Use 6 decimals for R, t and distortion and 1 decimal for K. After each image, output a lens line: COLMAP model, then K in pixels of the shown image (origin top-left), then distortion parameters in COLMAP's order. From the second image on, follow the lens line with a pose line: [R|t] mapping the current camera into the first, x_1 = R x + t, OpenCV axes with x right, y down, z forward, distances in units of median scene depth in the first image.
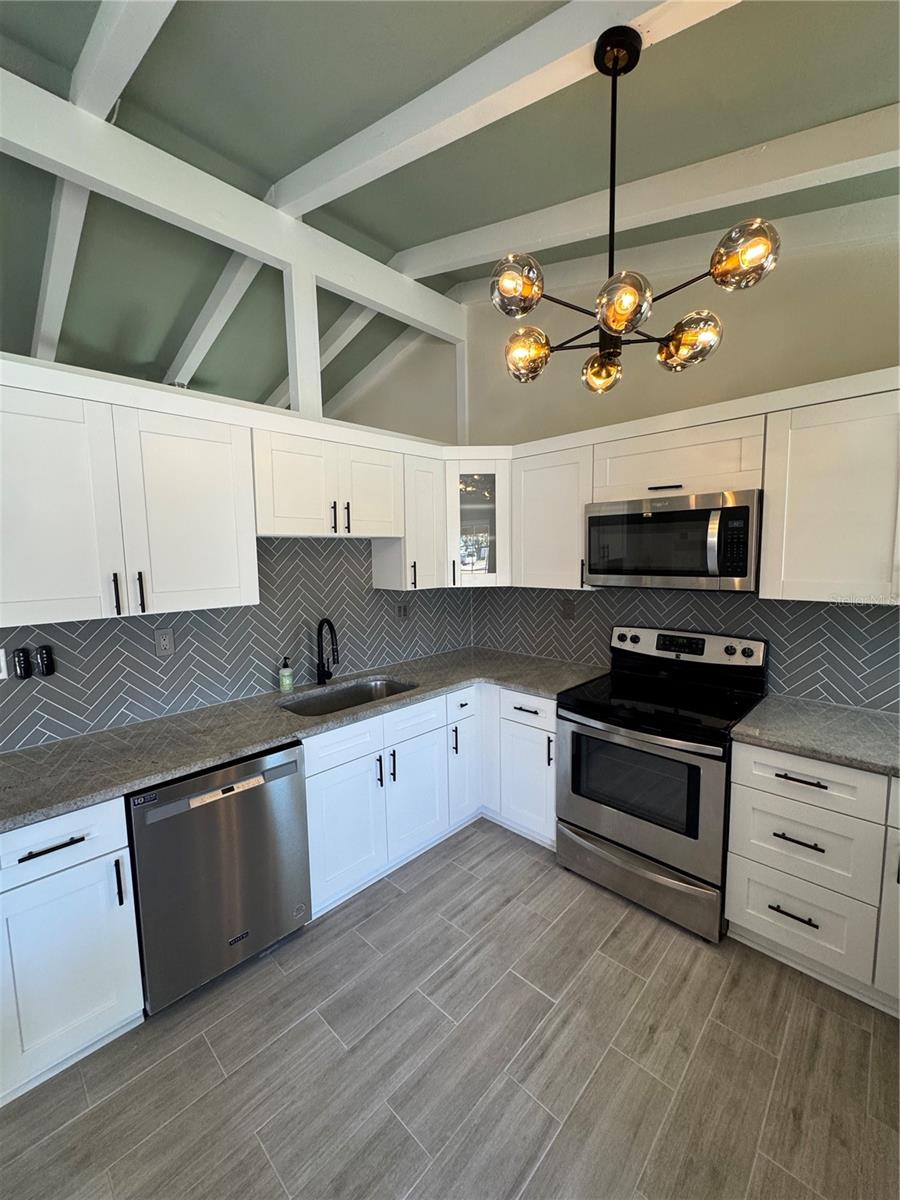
lens RADIAL K [[479.8, 0, 450.7], [0, 479.8, 599.9], [0, 0, 1]] dist [-0.004318, 0.000797]
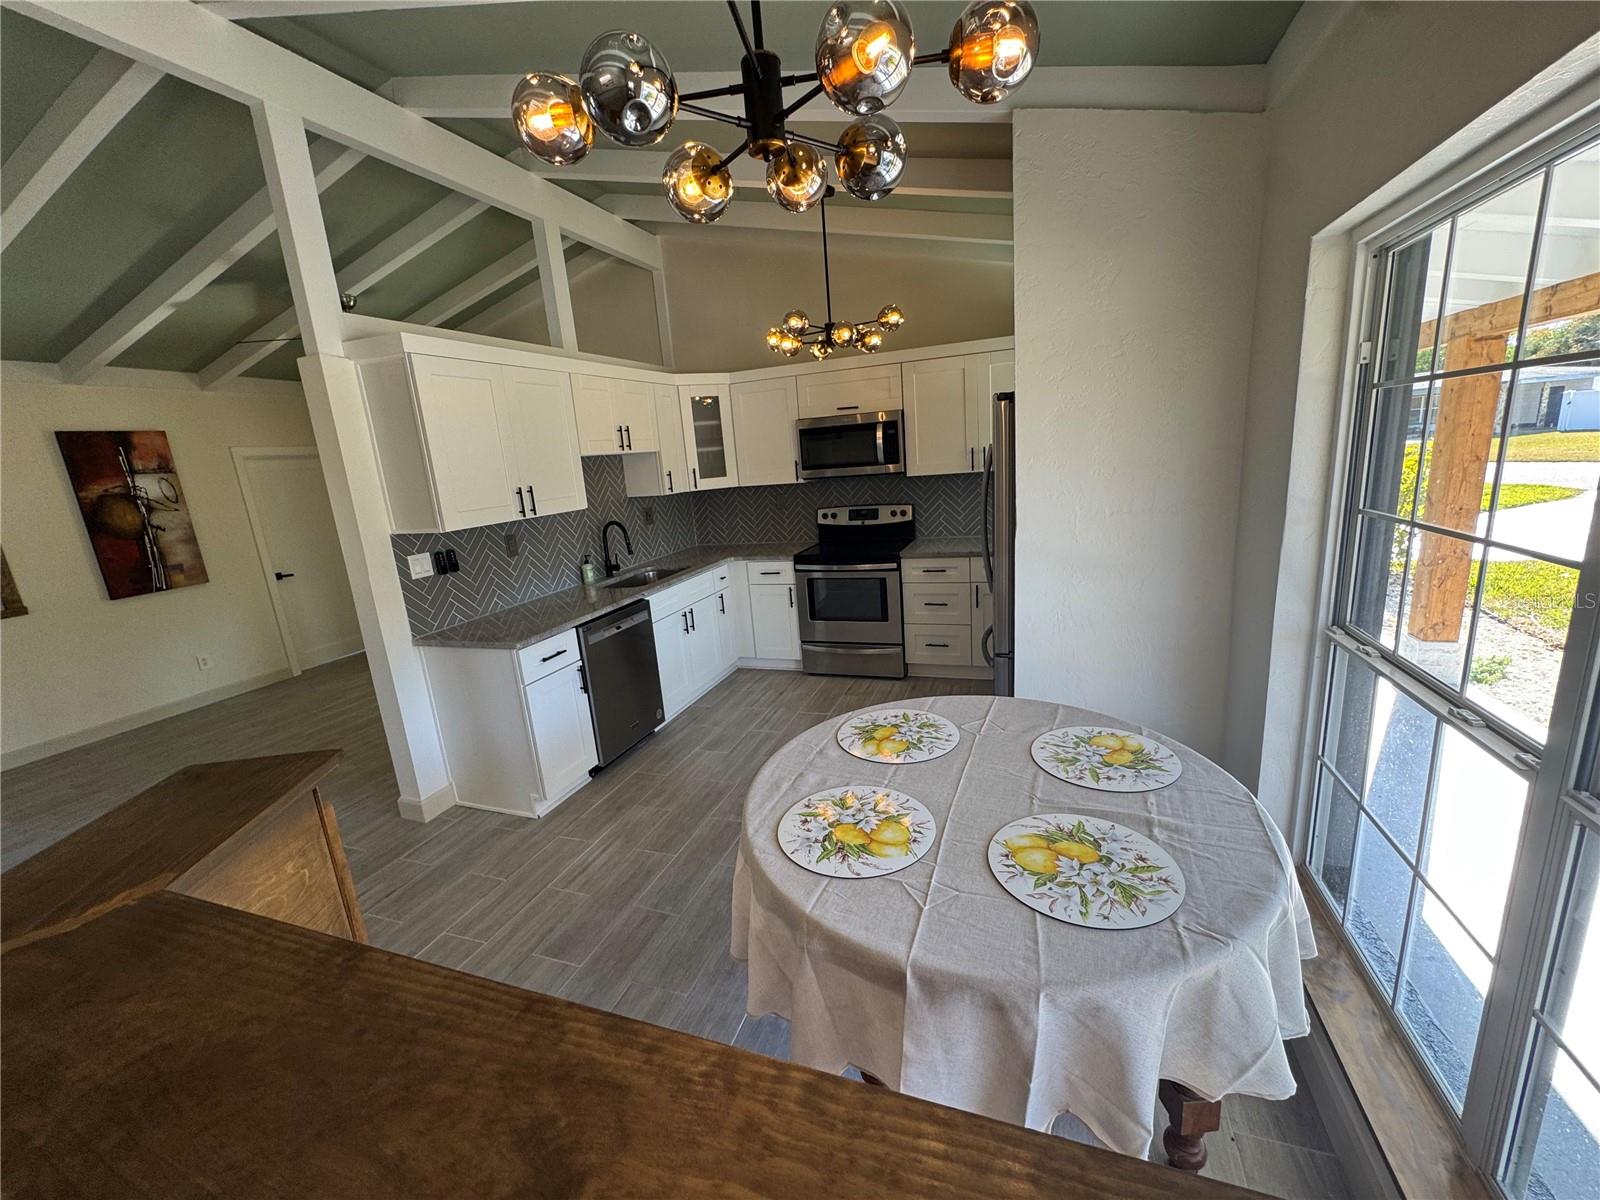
lens RADIAL K [[639.7, 0, 801.0], [0, 639.7, 600.1], [0, 0, 1]] dist [-0.004318, 0.000797]
pose [[0.910503, -0.145914, 0.386903, -0.567614], [0.103609, 0.986328, 0.128151, 0.091389], [-0.400312, -0.076595, 0.913172, -0.845586]]
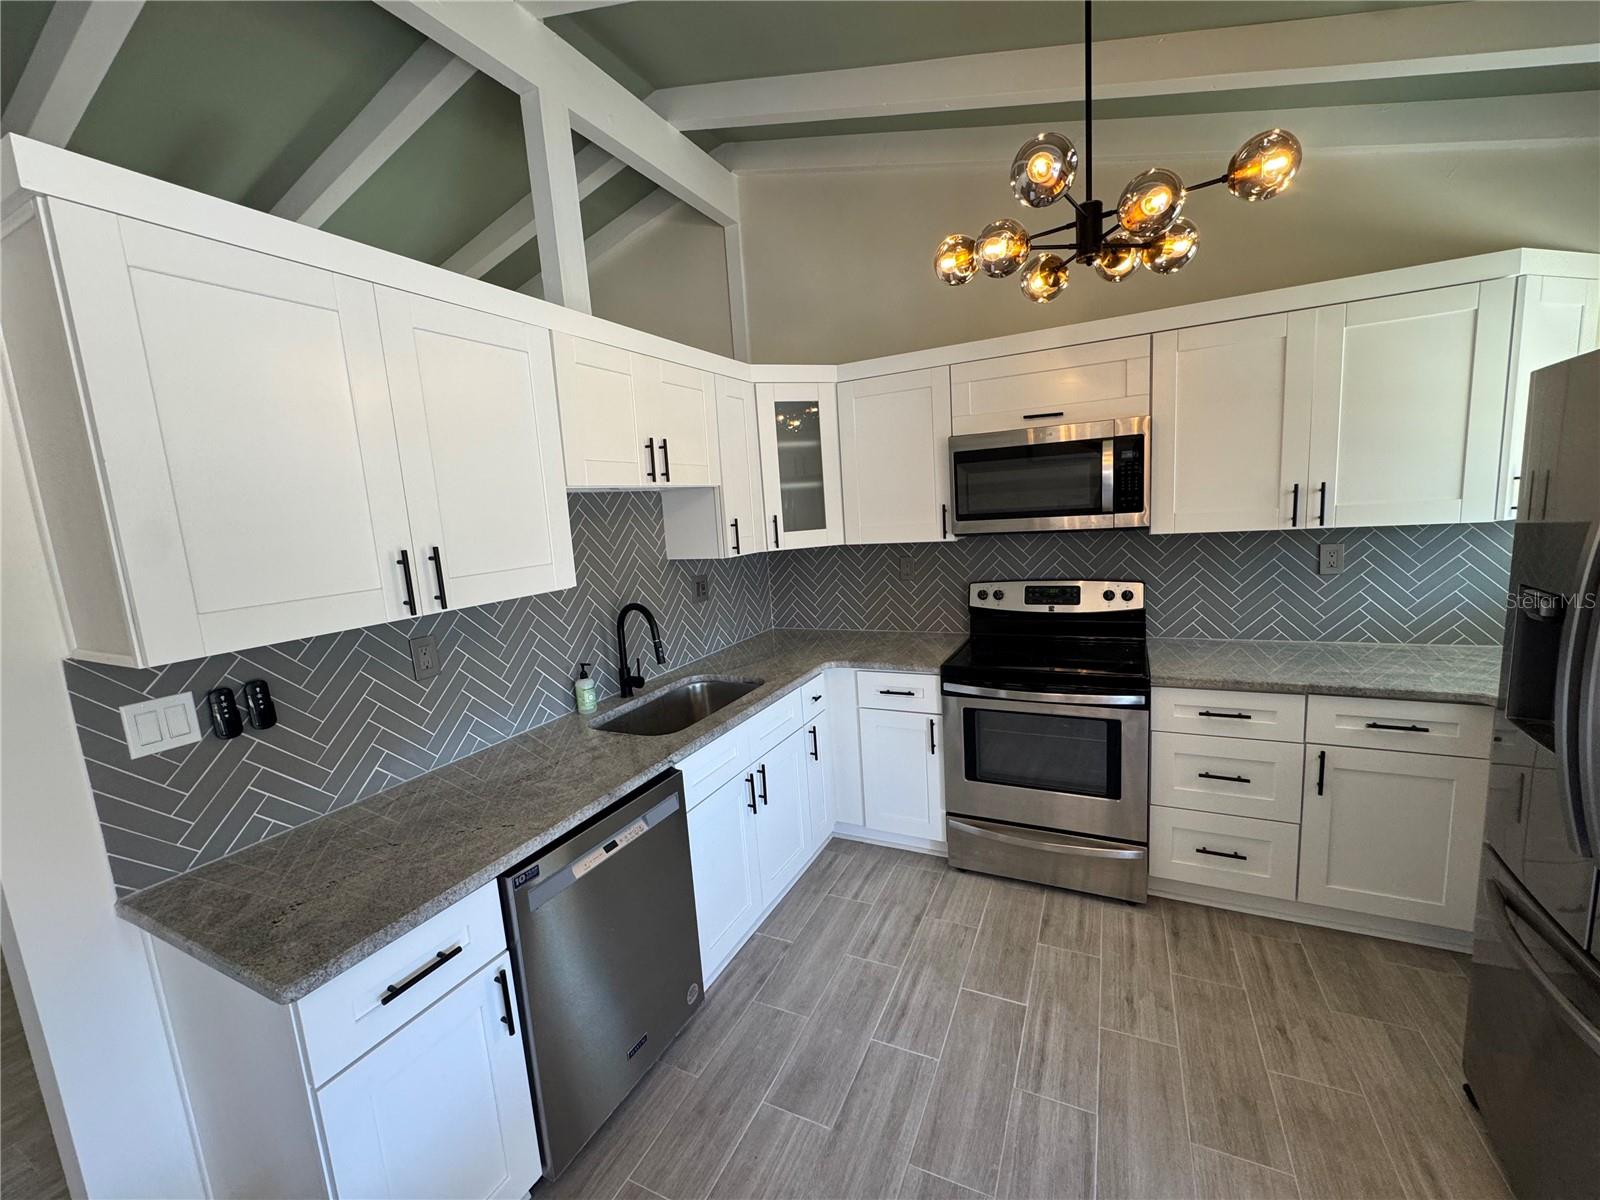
lens RADIAL K [[639.7, 0, 800.6], [0, 639.7, 598.8], [0, 0, 1]] dist [-0.004318, 0.000797]
pose [[0.950372, -0.090703, 0.297600, -0.357981], [0.081233, 0.995721, 0.044064, 0.010965], [-0.300323, -0.017702, 0.953673, 0.016686]]
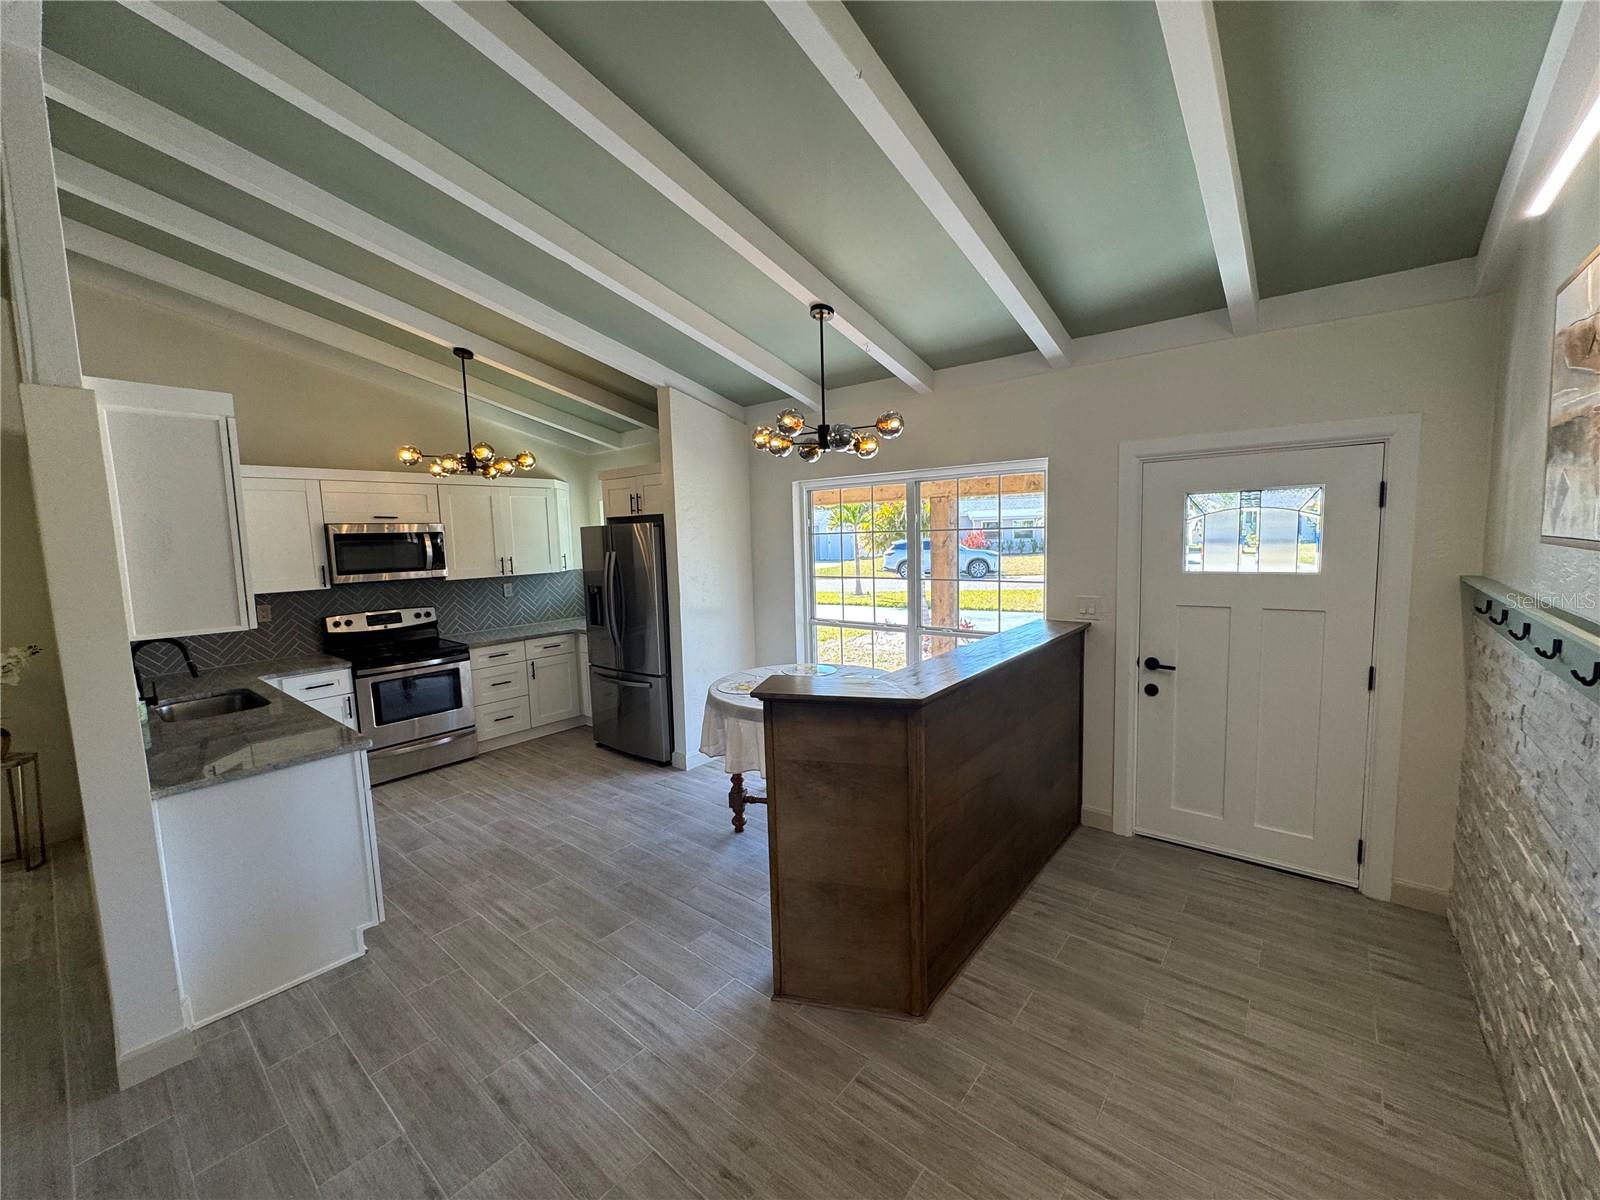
lens RADIAL K [[639.7, 0, 803.0], [0, 639.7, 599.0], [0, 0, 1]] dist [-0.004318, 0.000797]
pose [[-0.083132, -0.083129, 0.993065, -1.841714], [0.132086, 0.986803, 0.093662, 0.018466], [-0.987746, 0.138956, -0.071055, -0.186866]]
